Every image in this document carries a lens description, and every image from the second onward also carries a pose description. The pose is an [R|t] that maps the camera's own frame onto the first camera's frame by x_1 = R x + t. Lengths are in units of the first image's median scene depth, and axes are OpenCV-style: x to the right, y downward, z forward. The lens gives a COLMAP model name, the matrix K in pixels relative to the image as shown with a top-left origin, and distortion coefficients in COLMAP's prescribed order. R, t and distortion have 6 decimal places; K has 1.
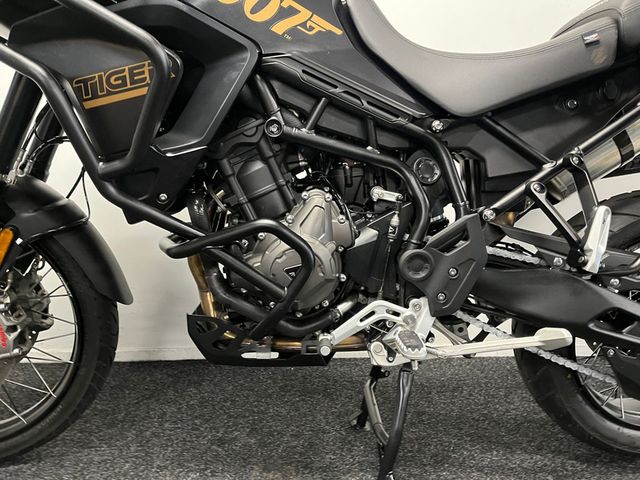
lens RADIAL K [[479.4, 0, 326.3], [0, 479.4, 237.8], [0, 0, 1]] dist [0.088243, -0.120814]
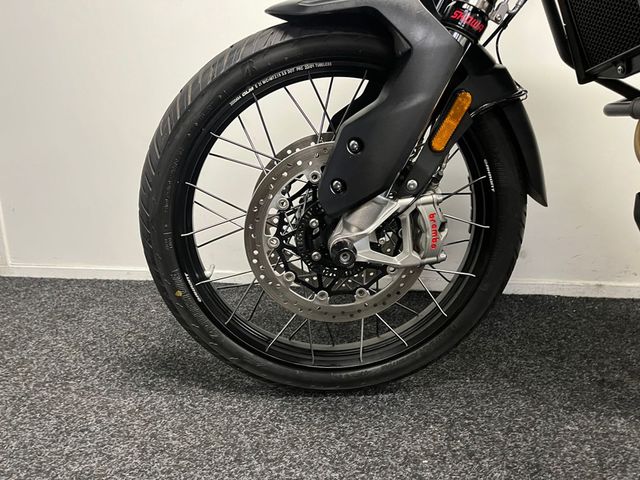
lens RADIAL K [[480.8, 0, 320.0], [0, 480.8, 240.0], [0, 0, 1]] dist [0.092227, -0.123528]
pose [[0.991596, 0.031635, -0.125448, -0.811487], [-0.018978, 0.994722, 0.100836, 0.145224], [0.127976, -0.097608, 0.986962, 0.203463]]
